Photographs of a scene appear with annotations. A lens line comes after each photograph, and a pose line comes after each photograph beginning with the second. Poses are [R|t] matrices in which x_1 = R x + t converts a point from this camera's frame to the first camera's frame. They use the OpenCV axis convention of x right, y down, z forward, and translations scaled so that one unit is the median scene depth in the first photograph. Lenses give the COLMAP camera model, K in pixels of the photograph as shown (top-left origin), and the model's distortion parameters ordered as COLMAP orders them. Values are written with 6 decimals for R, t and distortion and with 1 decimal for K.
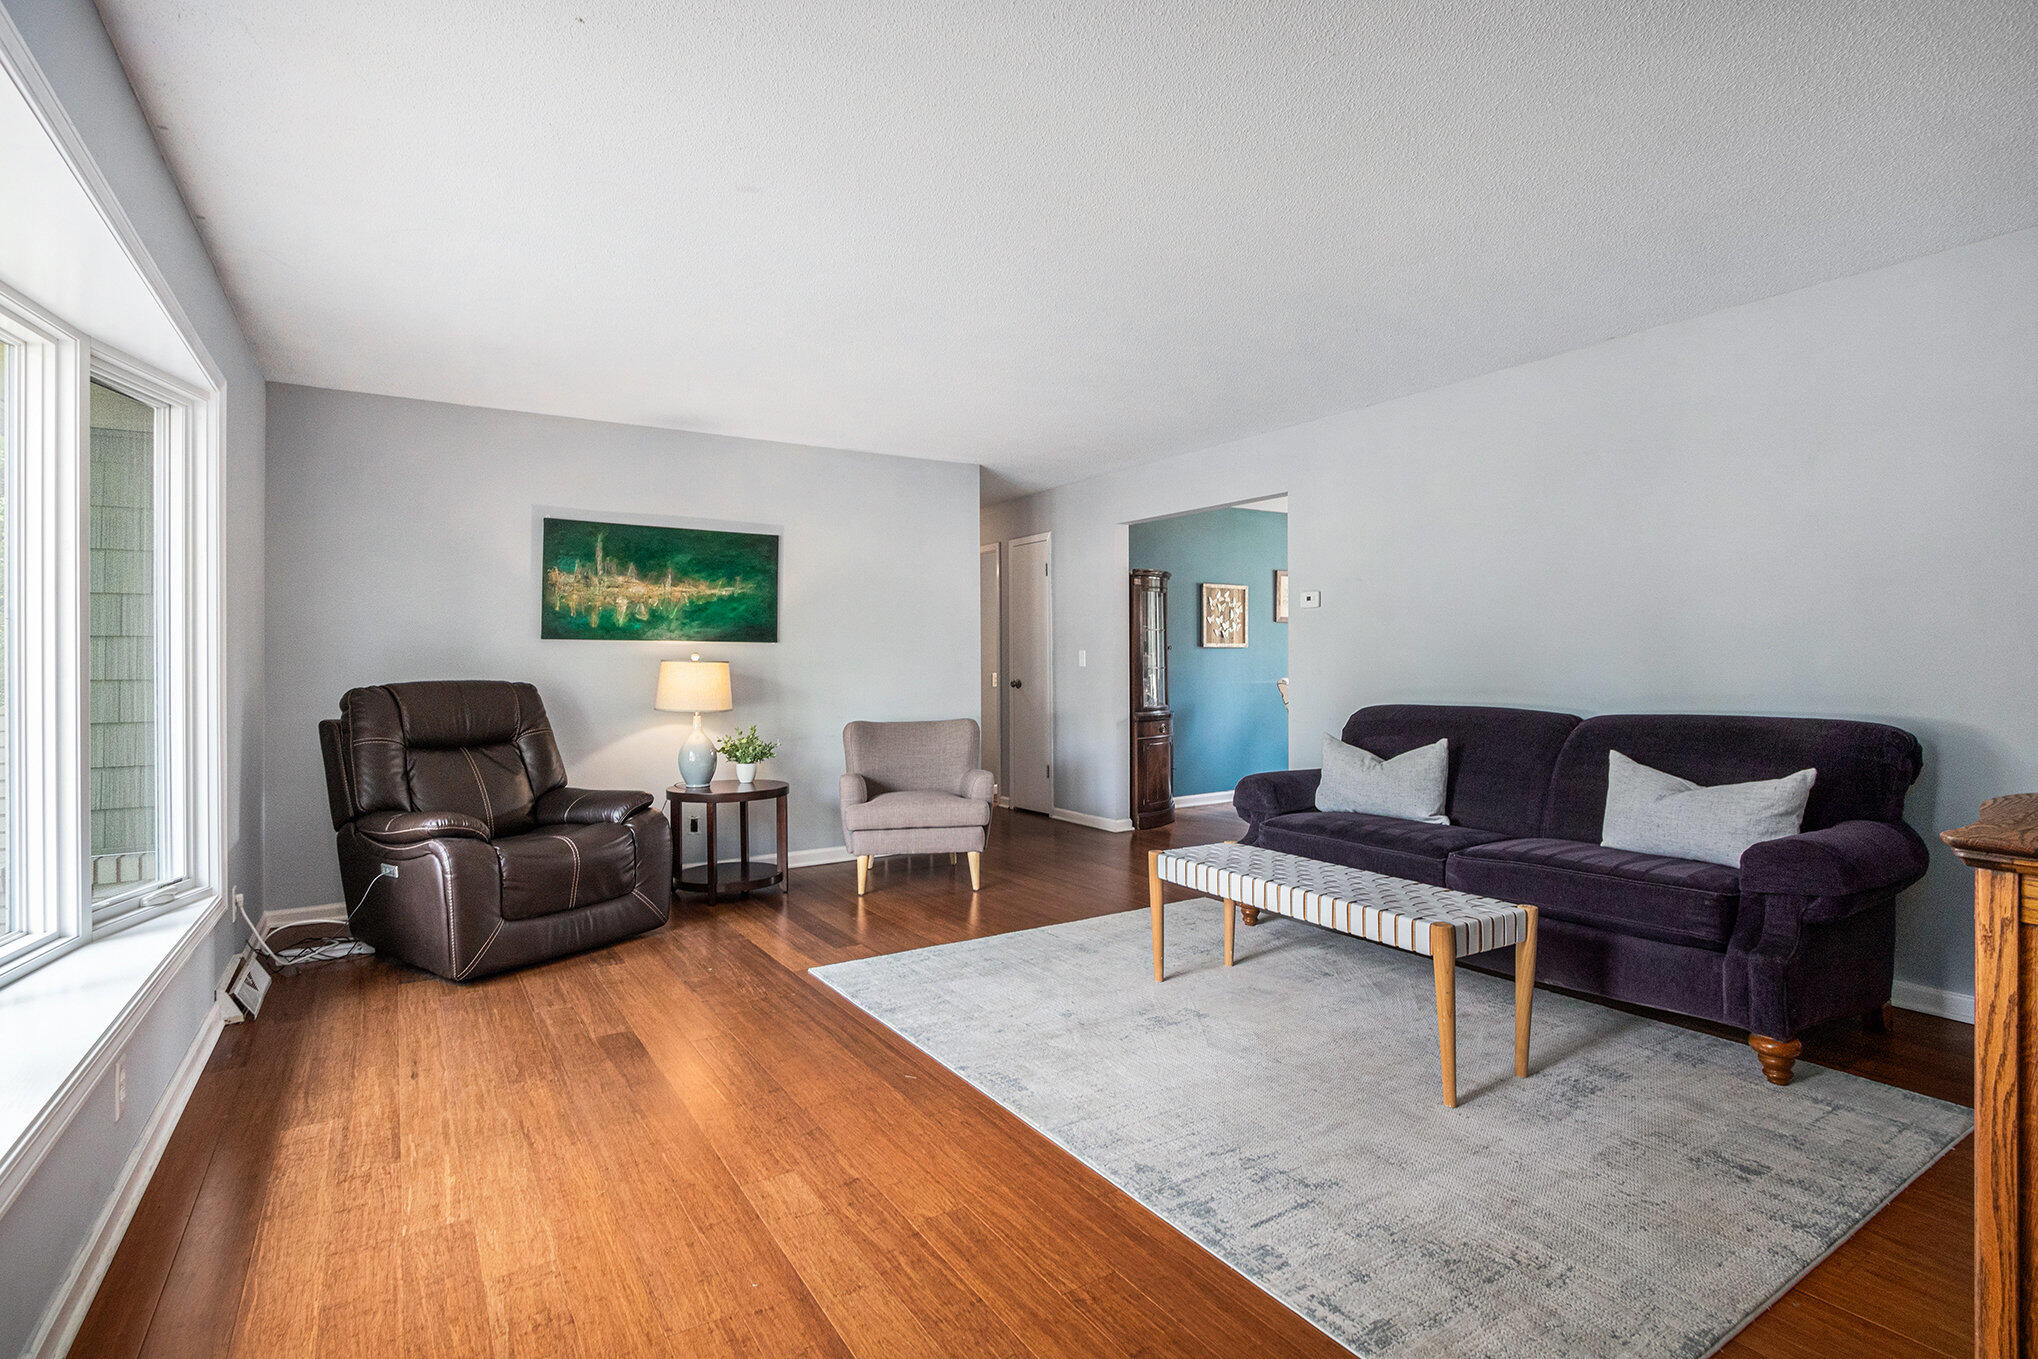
lens RADIAL K [[958.1, 0, 1021.2], [0, 958.1, 664.3], [0, 0, 1]] dist [-0.013545, 0.002258]
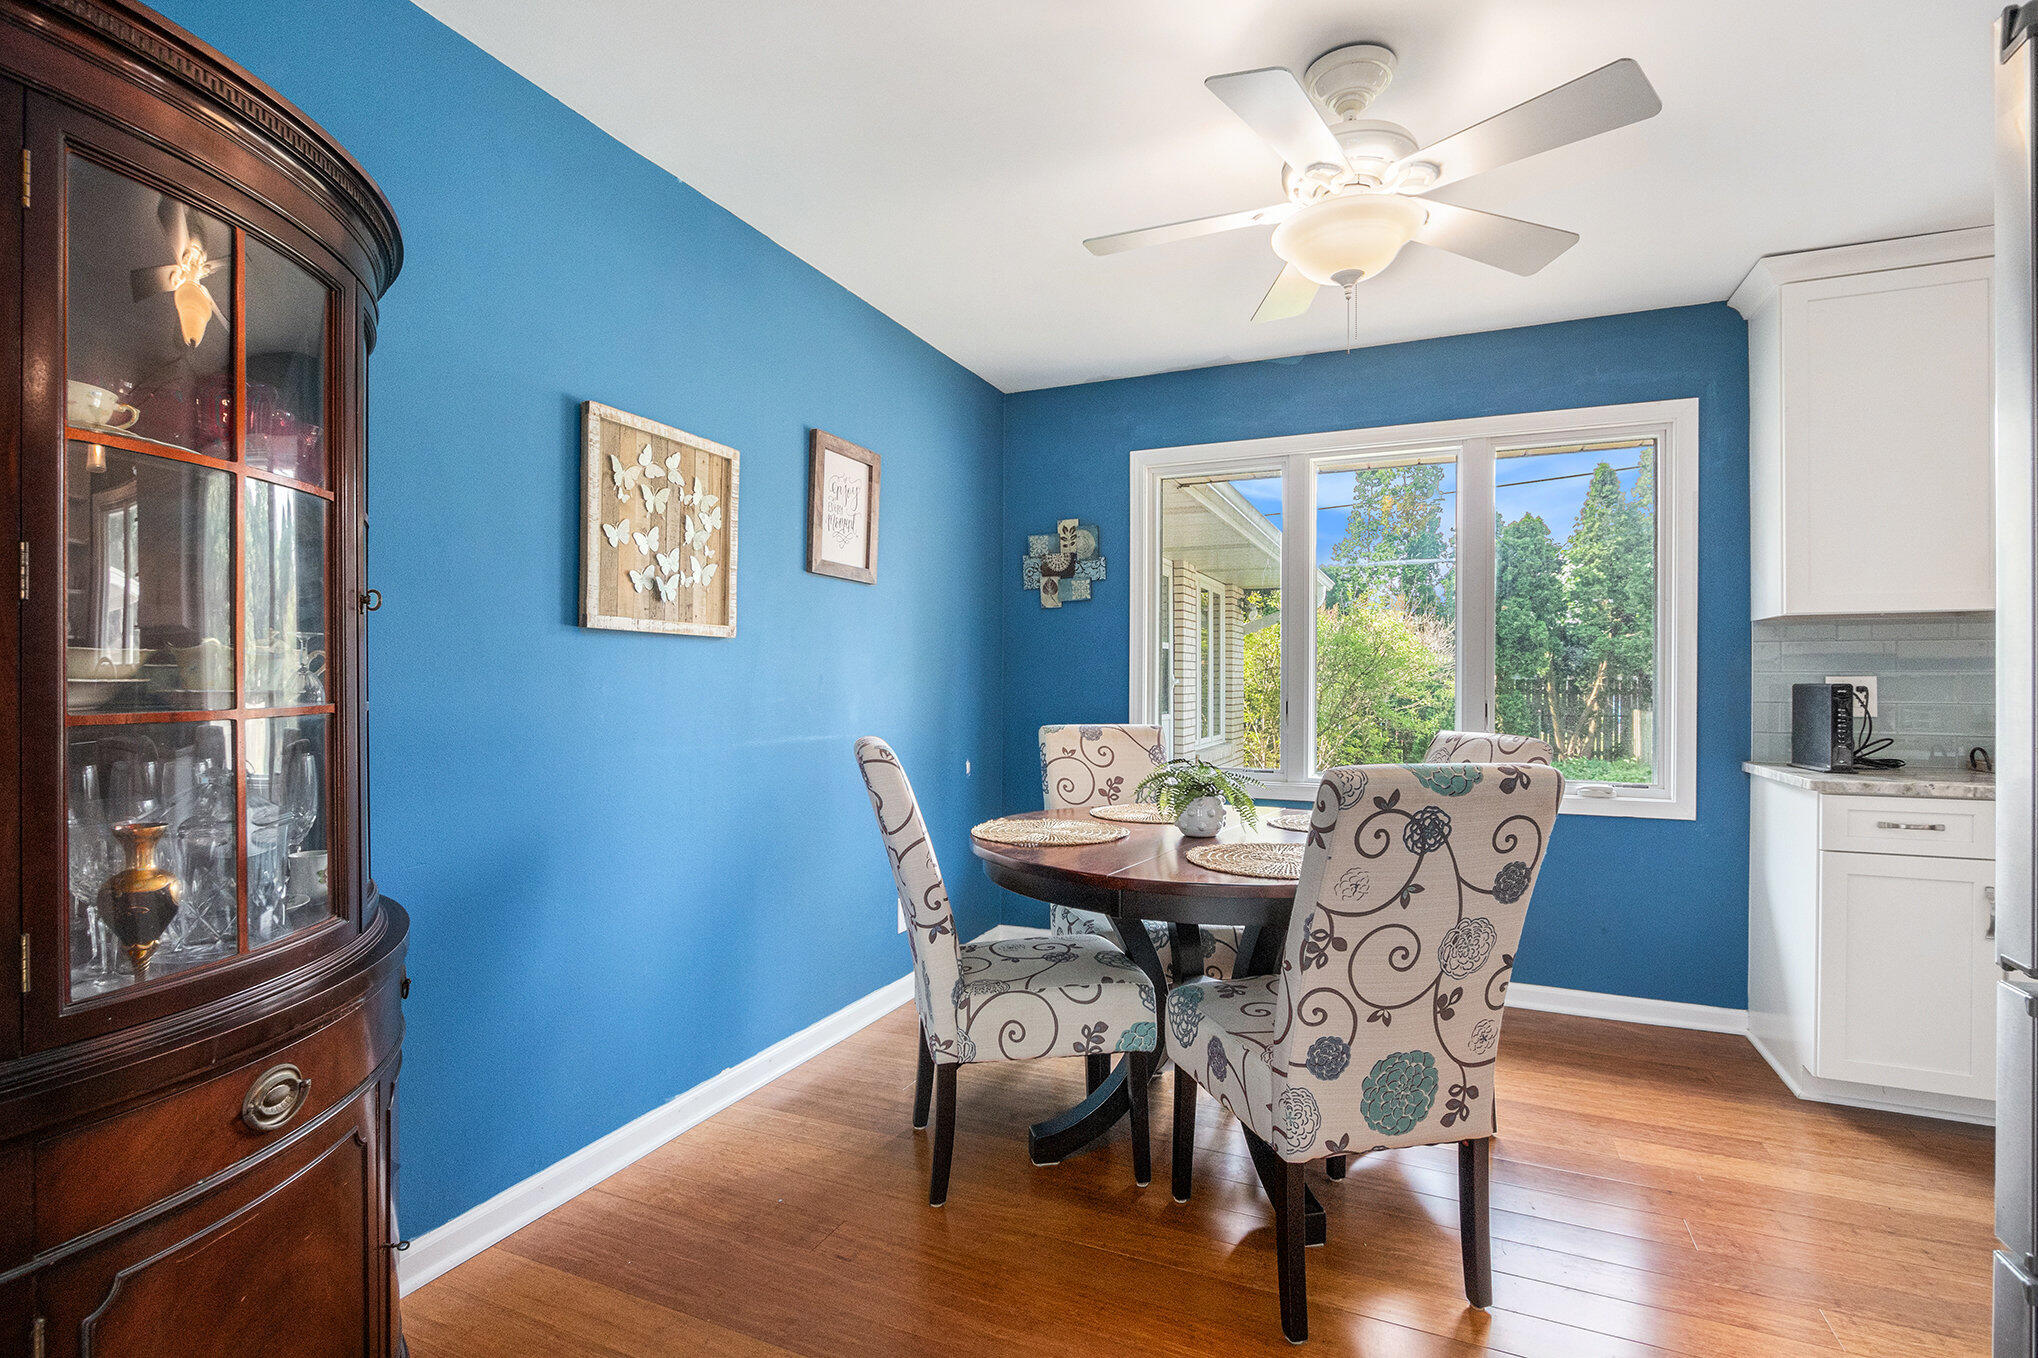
lens RADIAL K [[958.1, 0, 1013.2], [0, 958.1, 685.9], [0, 0, 1]] dist [-0.013545, 0.002258]
pose [[0.838511, 0.011250, 0.544769, 0.140252], [-0.006012, 0.999917, -0.011395, 0.001632], [-0.544852, 0.006279, 0.838509, 0.685397]]
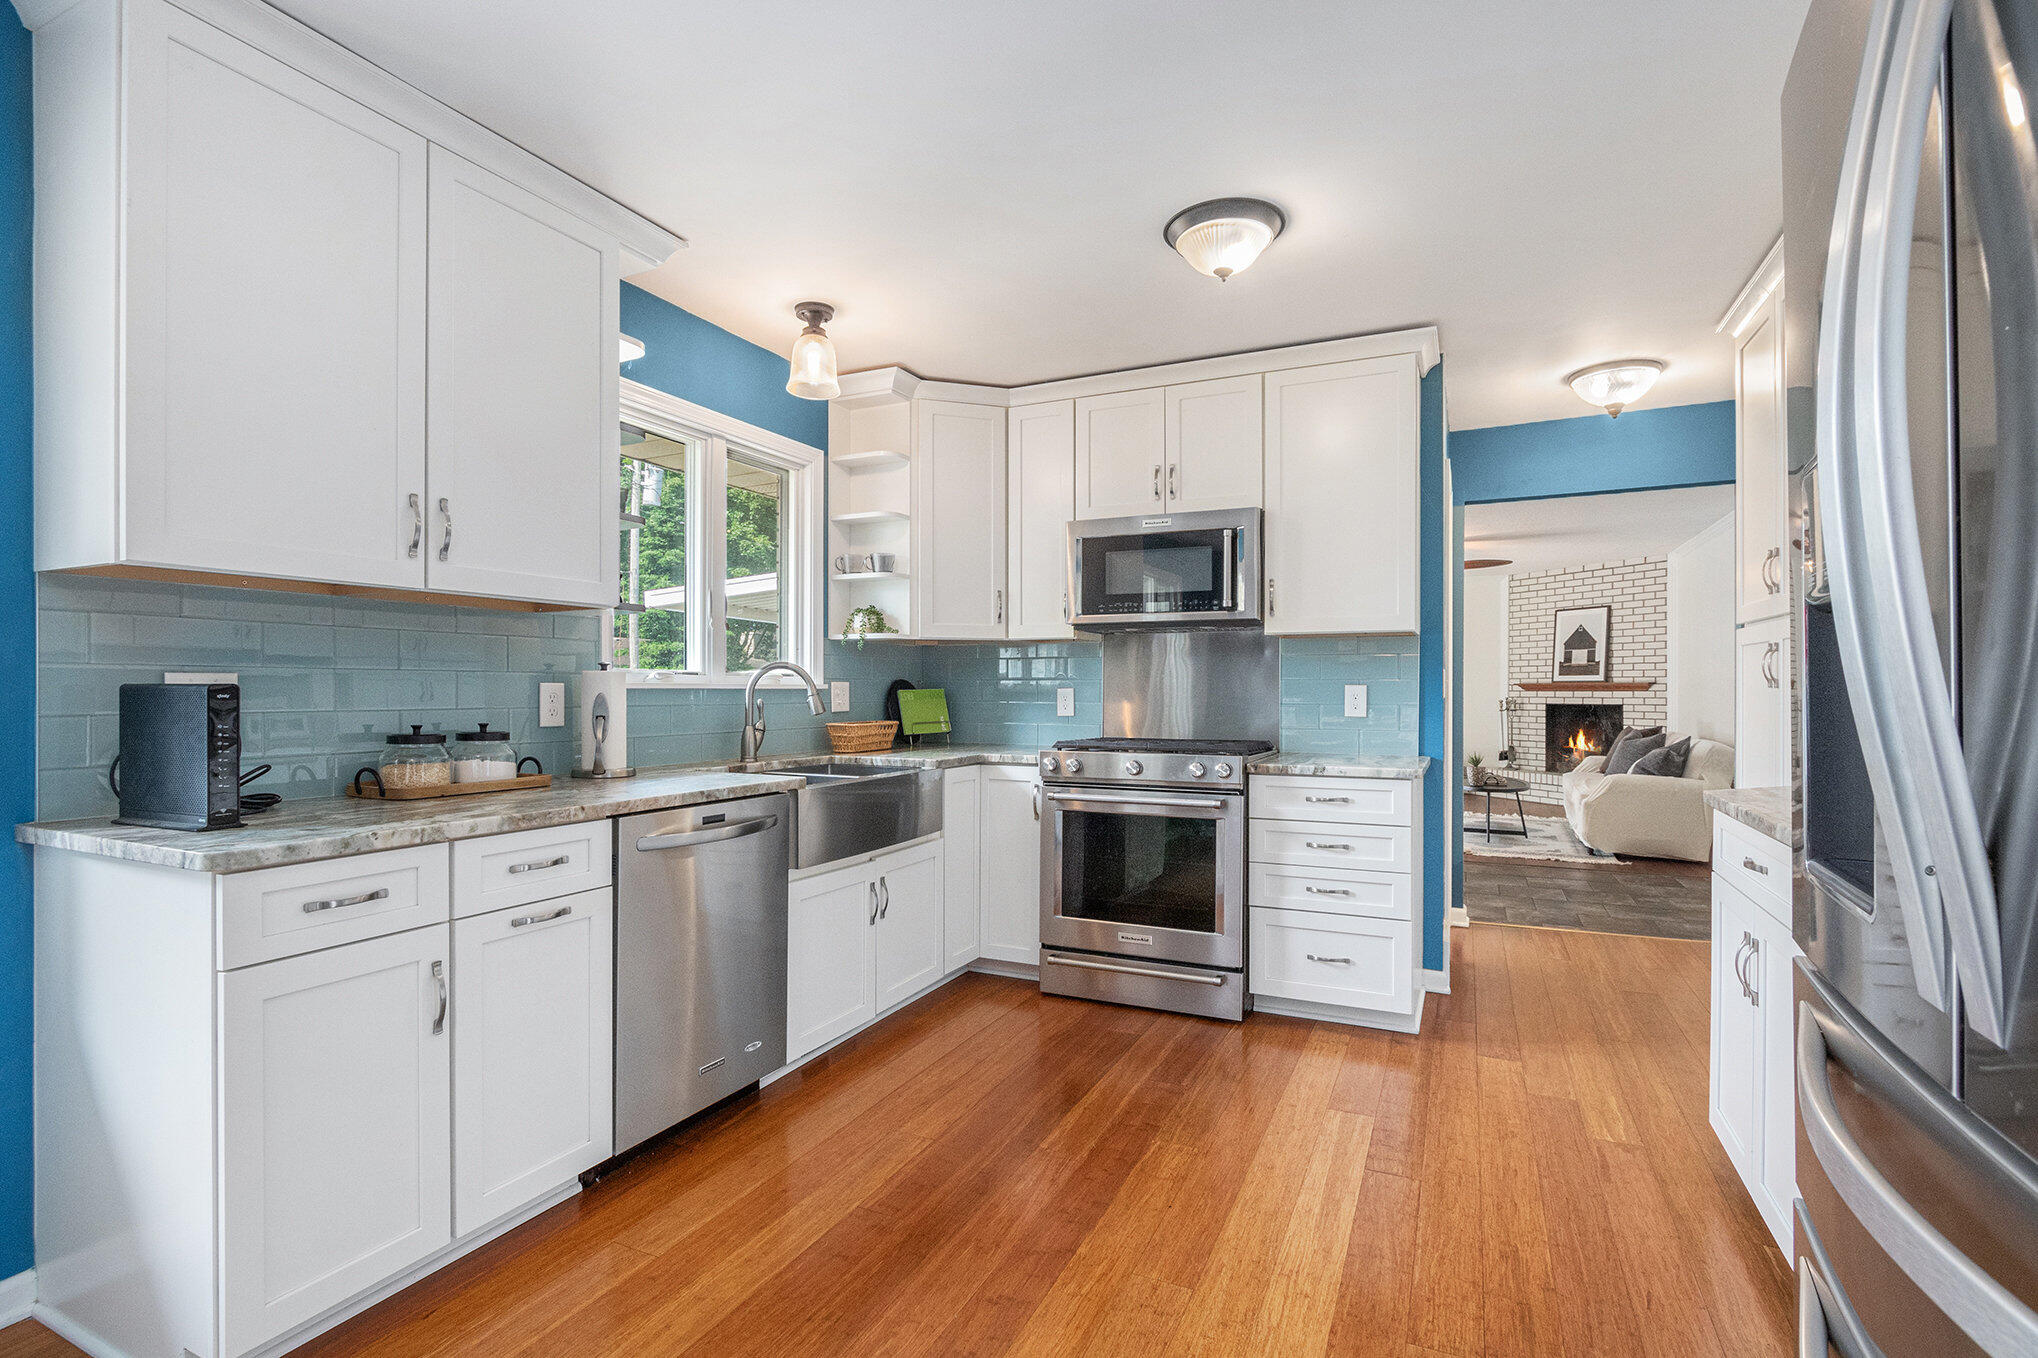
lens RADIAL K [[958.1, 0, 995.8], [0, 958.1, 723.6], [0, 0, 1]] dist [-0.013545, 0.002258]
pose [[-0.513389, -0.018792, 0.857950, 0.312778], [0.012986, 0.999476, 0.029662, -0.000062], [-0.858058, 0.026370, -0.512876, 0.772385]]
